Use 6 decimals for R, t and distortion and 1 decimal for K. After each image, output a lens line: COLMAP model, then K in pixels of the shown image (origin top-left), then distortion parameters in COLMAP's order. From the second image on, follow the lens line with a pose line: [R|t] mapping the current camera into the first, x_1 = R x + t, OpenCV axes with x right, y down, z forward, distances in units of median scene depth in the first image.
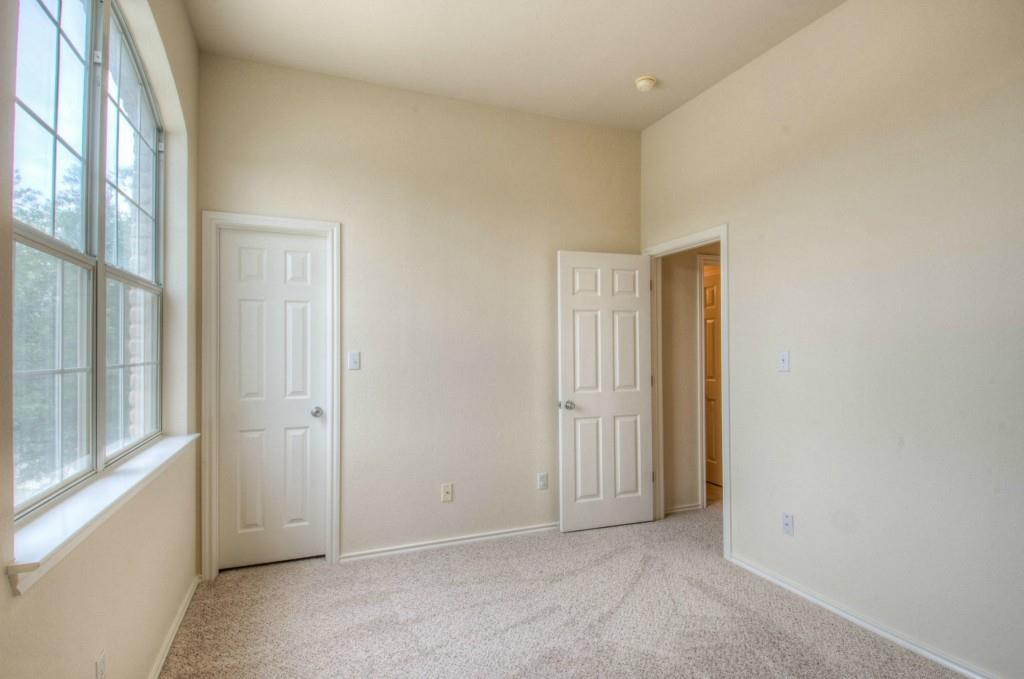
lens RADIAL K [[537.1, 0, 514.4], [0, 537.1, 342.6], [0, 0, 1]] dist [0.011546, -0.011186]
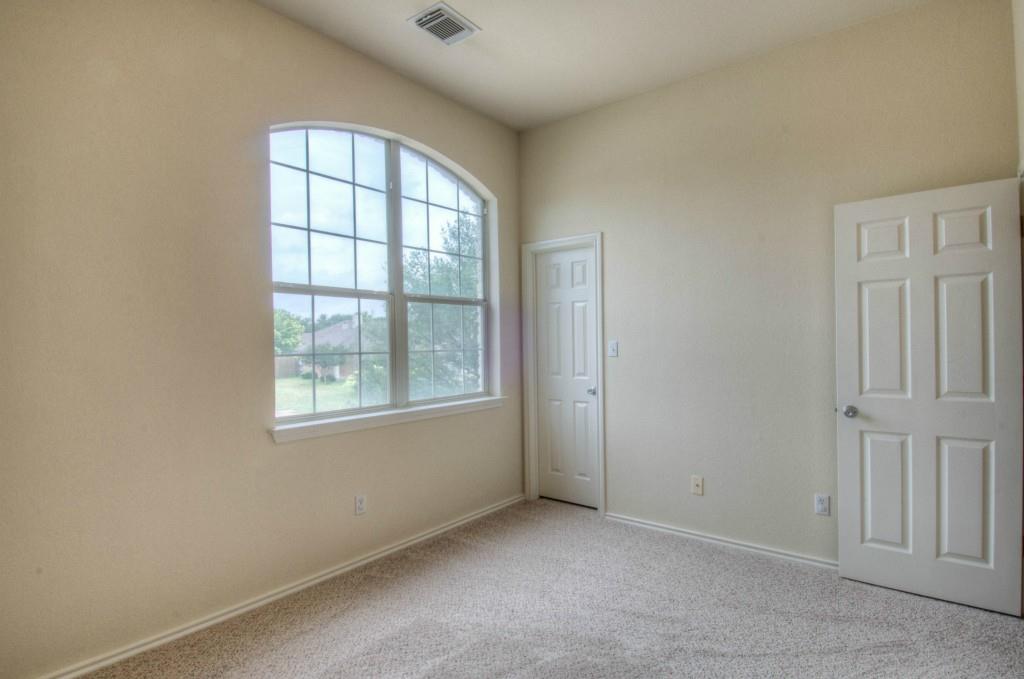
lens RADIAL K [[537.1, 0, 515.4], [0, 537.1, 341.8], [0, 0, 1]] dist [0.011546, -0.011186]
pose [[0.462117, -0.002853, -0.886815, 0.605746], [0.022463, 0.999712, 0.008489, 0.003944], [0.886535, -0.023844, 0.462048, 0.271484]]
